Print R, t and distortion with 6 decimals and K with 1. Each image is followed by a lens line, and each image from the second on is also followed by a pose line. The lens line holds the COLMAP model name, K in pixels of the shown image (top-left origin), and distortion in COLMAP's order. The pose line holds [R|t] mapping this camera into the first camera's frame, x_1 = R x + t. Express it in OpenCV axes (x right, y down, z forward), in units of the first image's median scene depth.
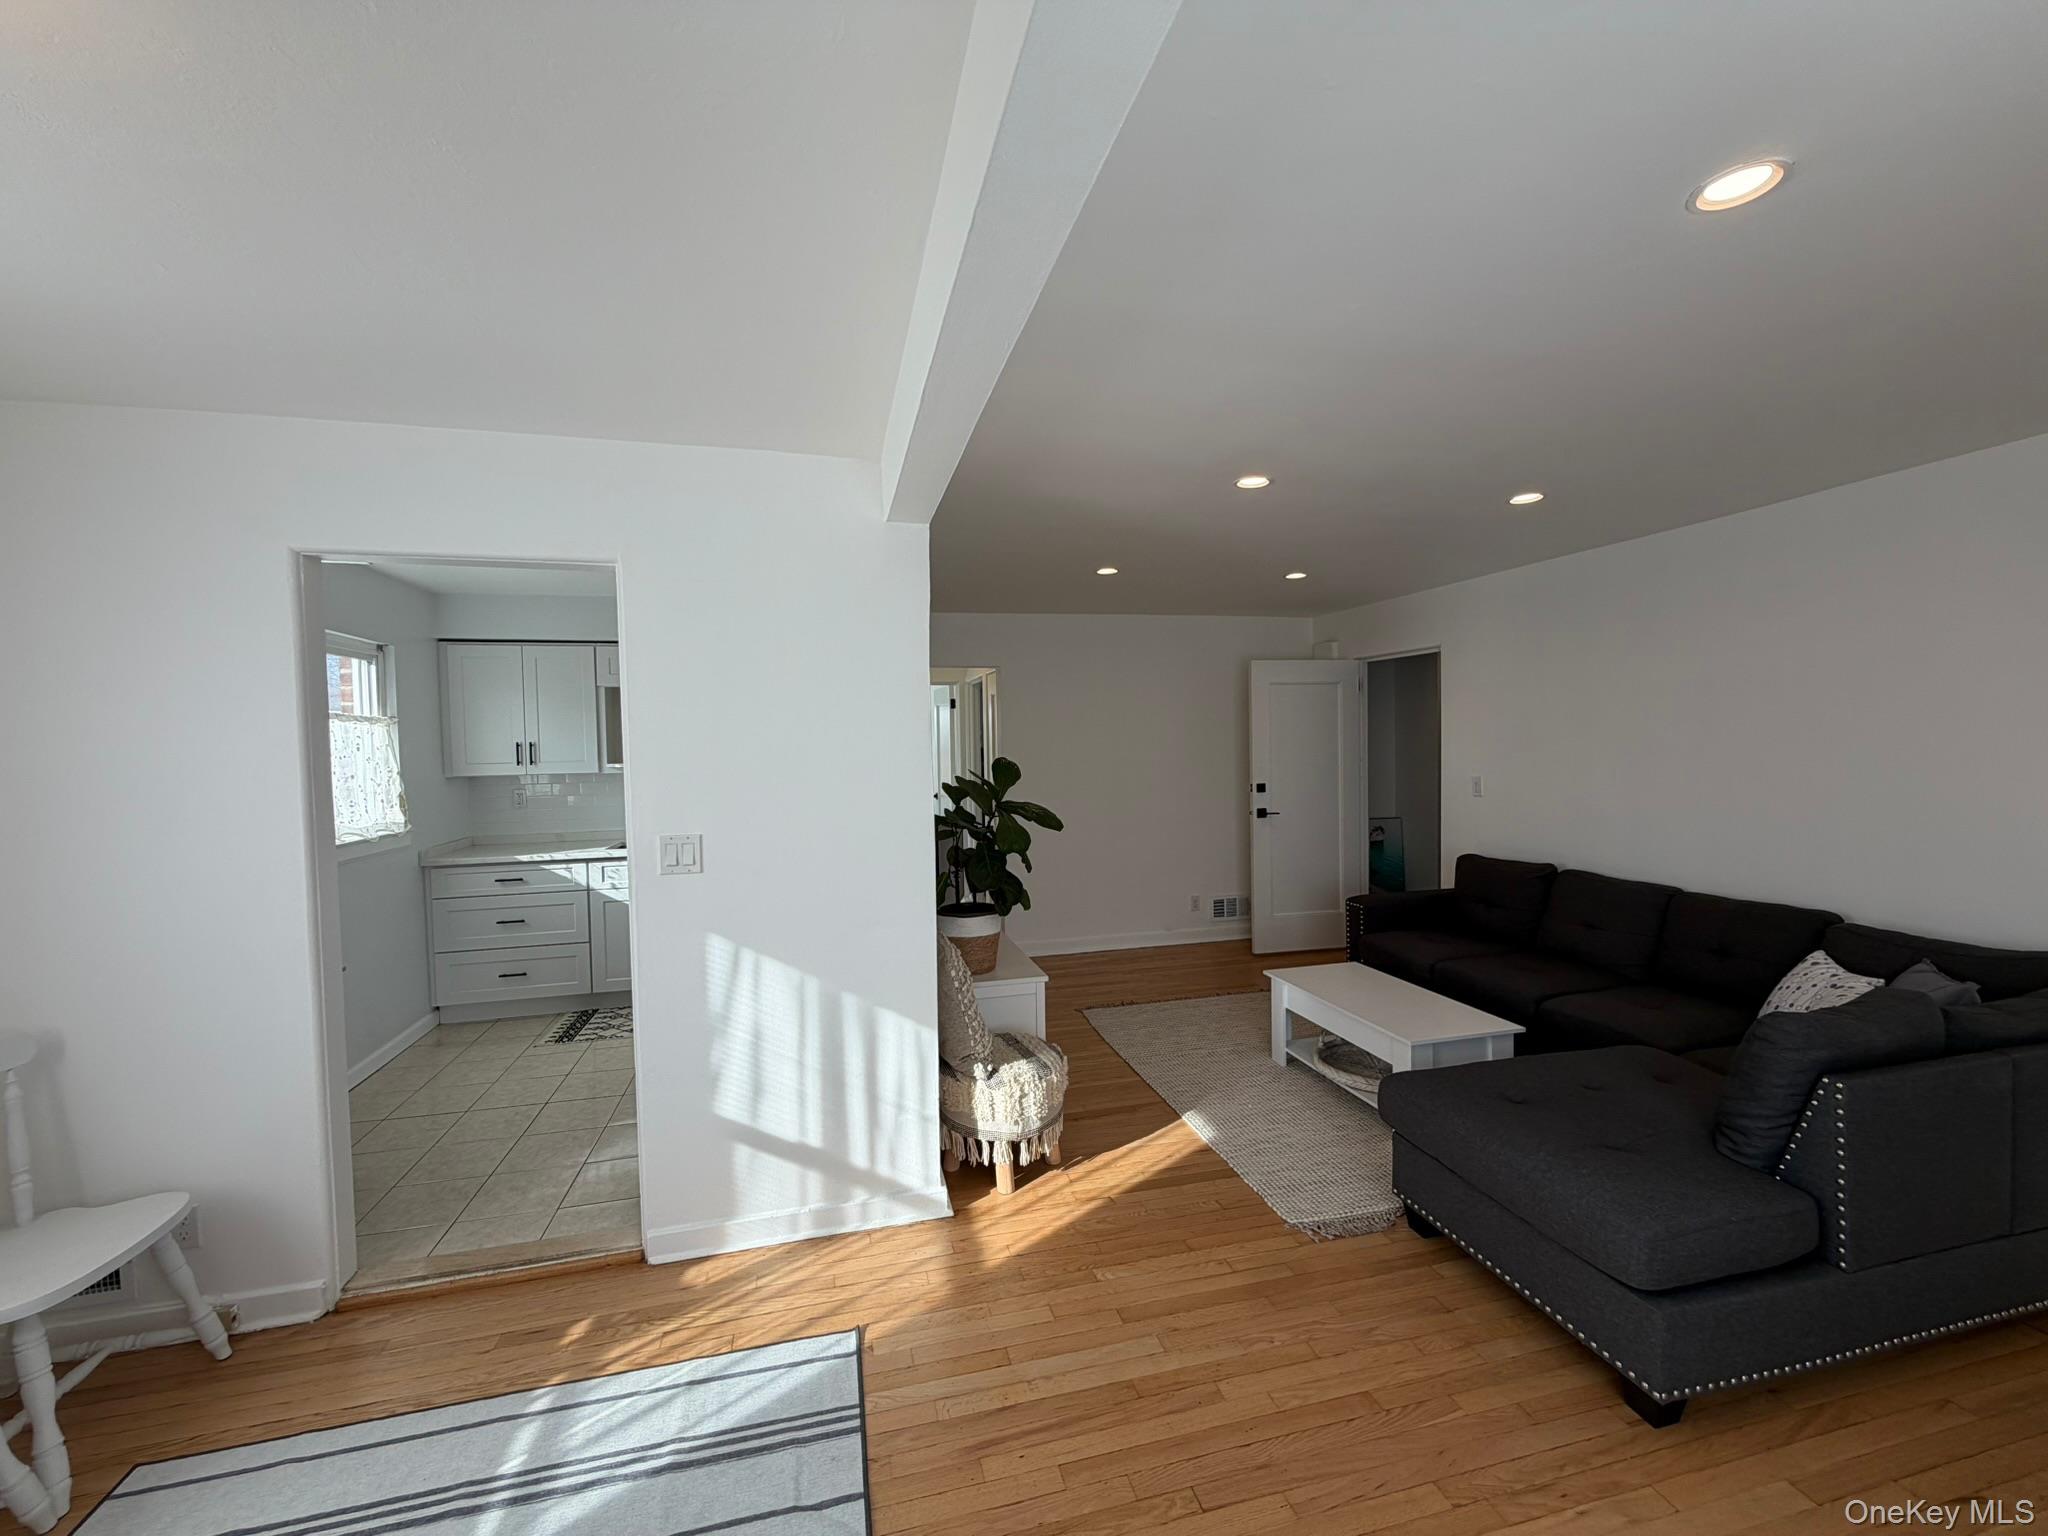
lens RADIAL K [[813.6, 0, 1019.8], [0, 813.6, 773.2], [0, 0, 1]] dist [-0.001757, 0.000095]
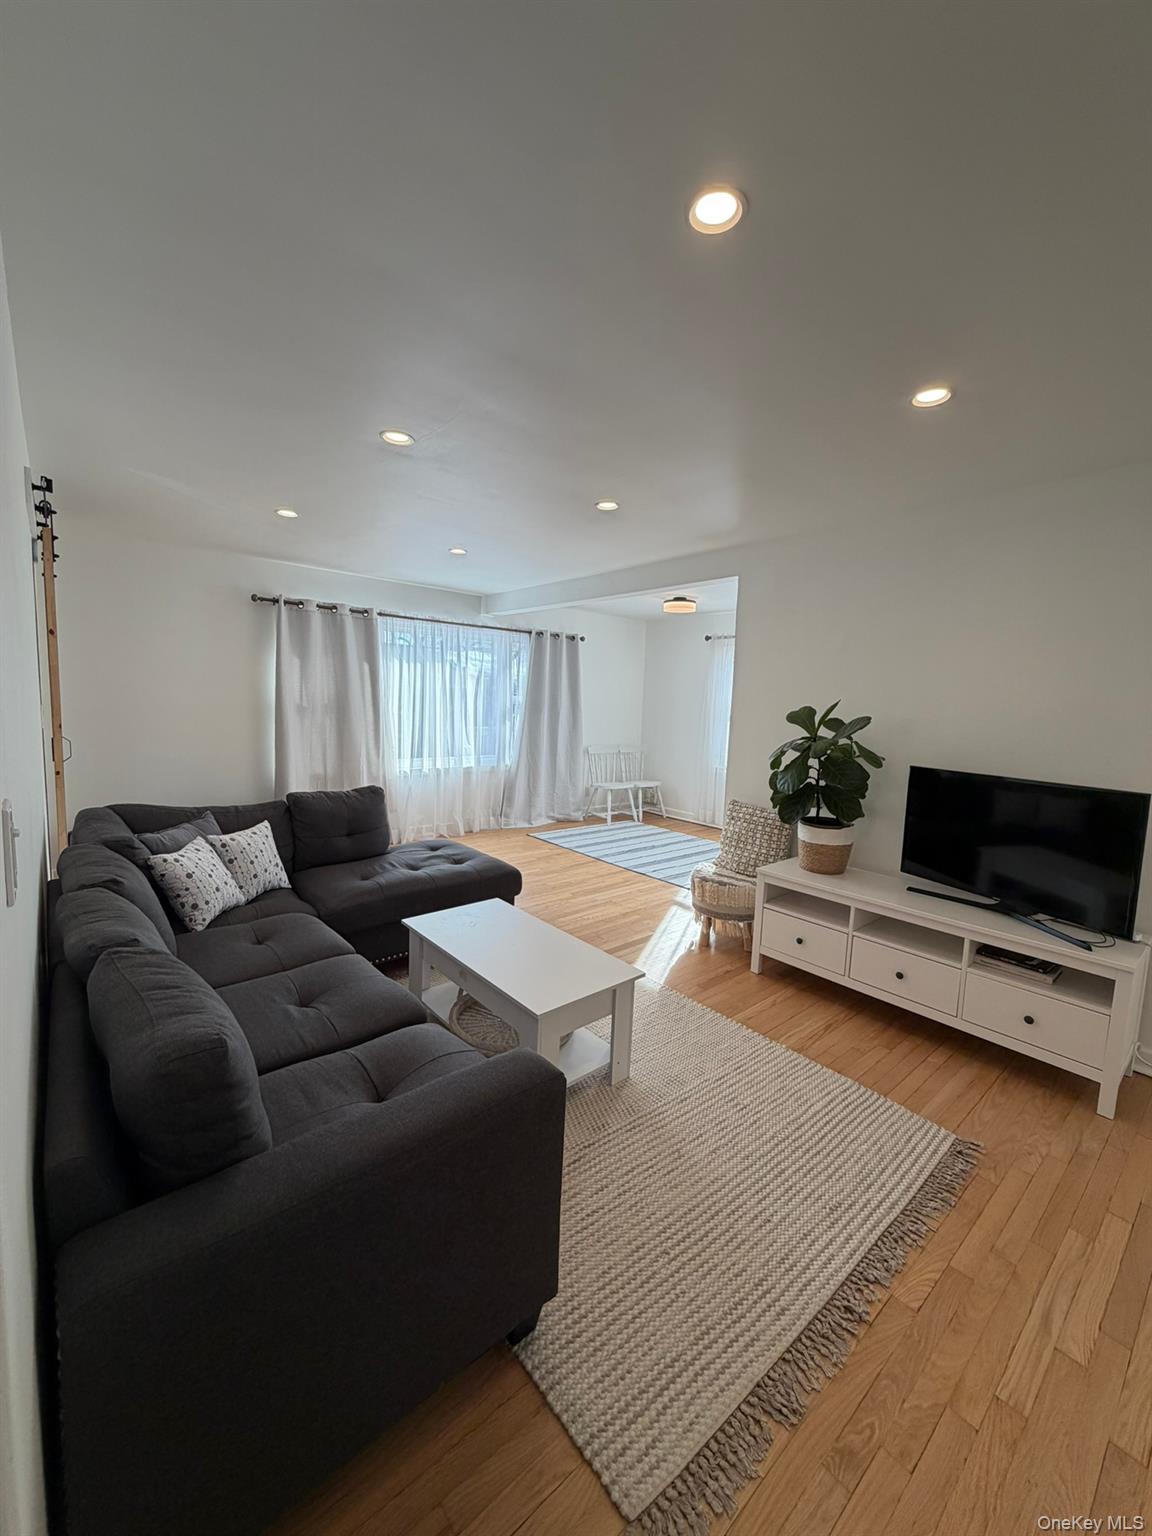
lens RADIAL K [[610.2, 0, 576.3], [0, 610.2, 761.3], [0, 0, 1]] dist [-0.001757, 0.000095]
pose [[-0.891876, 0.038931, -0.450601, 0.952779], [-0.033083, 0.988004, 0.150845, -0.070443], [0.451068, 0.149442, -0.879889, 2.249837]]
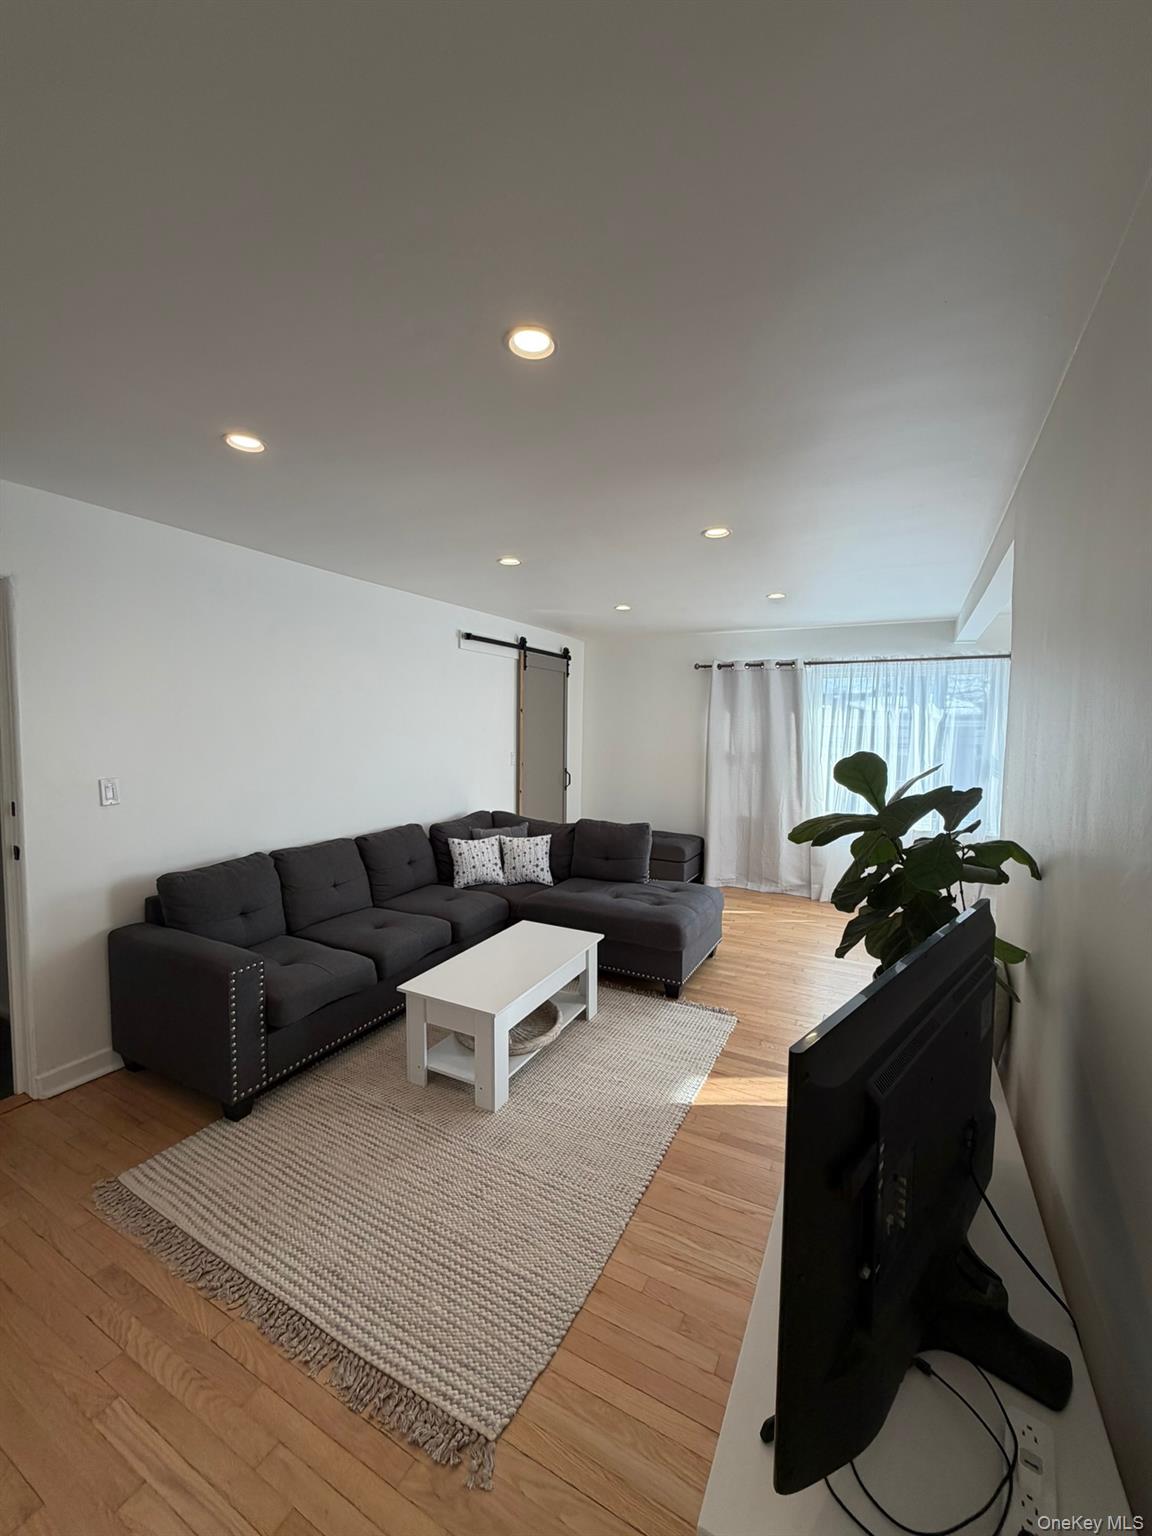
lens RADIAL K [[610.2, 0, 576.3], [0, 610.2, 761.3], [0, 0, 1]] dist [-0.001757, 0.000095]
pose [[-0.747260, -0.020863, 0.664204, -0.243741], [0.035793, 0.996793, 0.071578, -0.075881], [-0.663567, 0.077261, -0.744116, 2.127881]]
